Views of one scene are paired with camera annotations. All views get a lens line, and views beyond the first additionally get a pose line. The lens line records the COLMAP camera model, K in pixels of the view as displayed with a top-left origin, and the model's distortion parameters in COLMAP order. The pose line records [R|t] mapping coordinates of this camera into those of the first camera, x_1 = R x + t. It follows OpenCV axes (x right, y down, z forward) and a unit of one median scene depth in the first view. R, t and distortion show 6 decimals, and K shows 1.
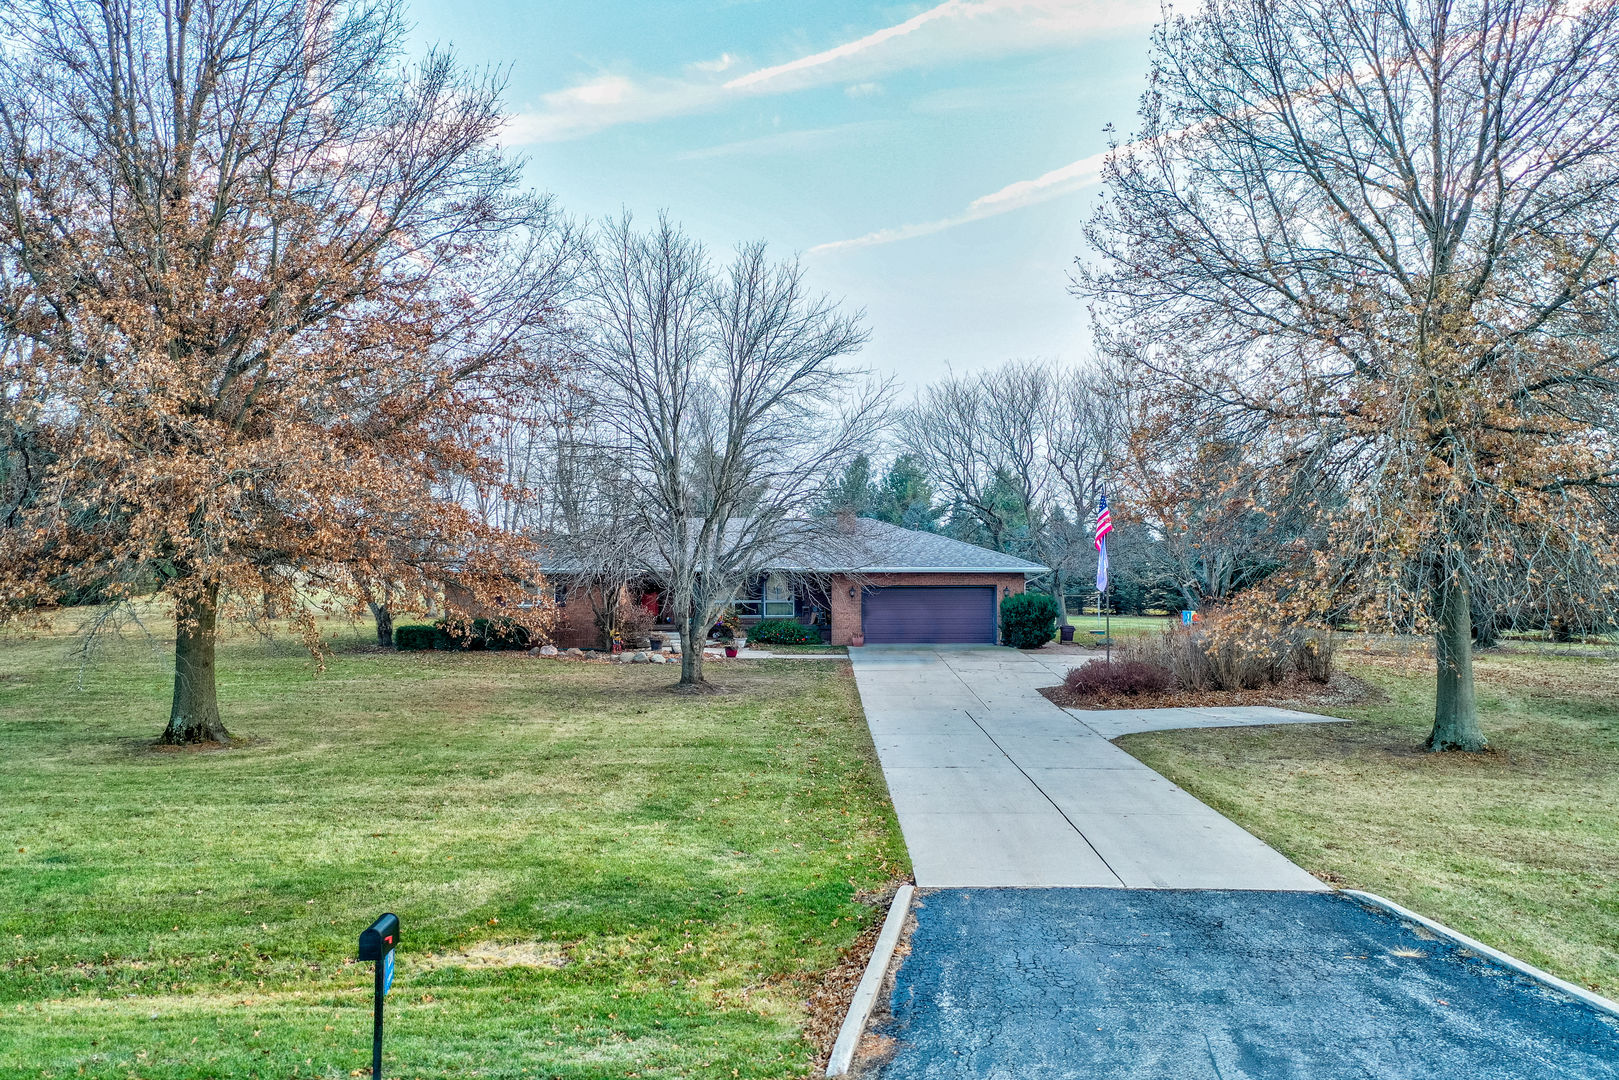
lens RADIAL K [[1290.8, 0, 809.5], [0, 1290.8, 540.0], [0, 0, 1]] dist [0.018822, 0.052104]
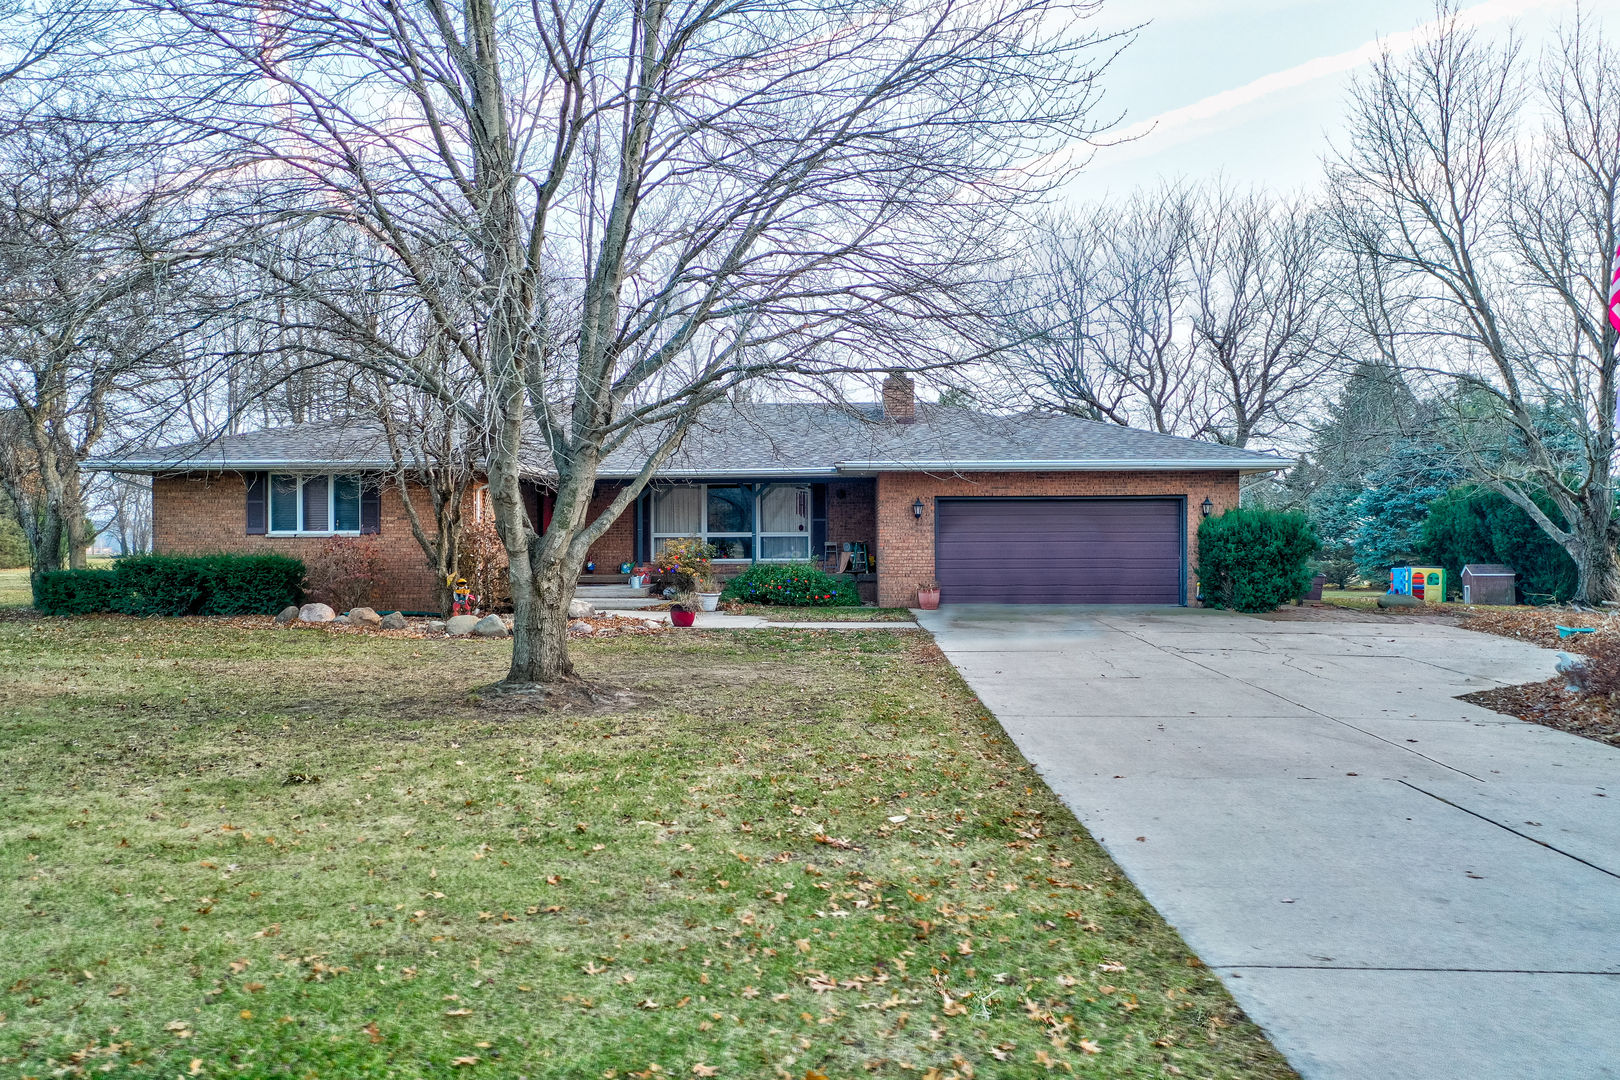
lens RADIAL K [[1291.6, 0, 810.0], [0, 1291.6, 540.0], [0, 0, 1]] dist [0.018822, 0.052104]
pose [[0.999890, -0.002076, -0.014720, -0.004042], [0.002177, 0.999974, 0.006893, 0.050725], [0.014705, -0.006924, 0.999868, 0.471196]]
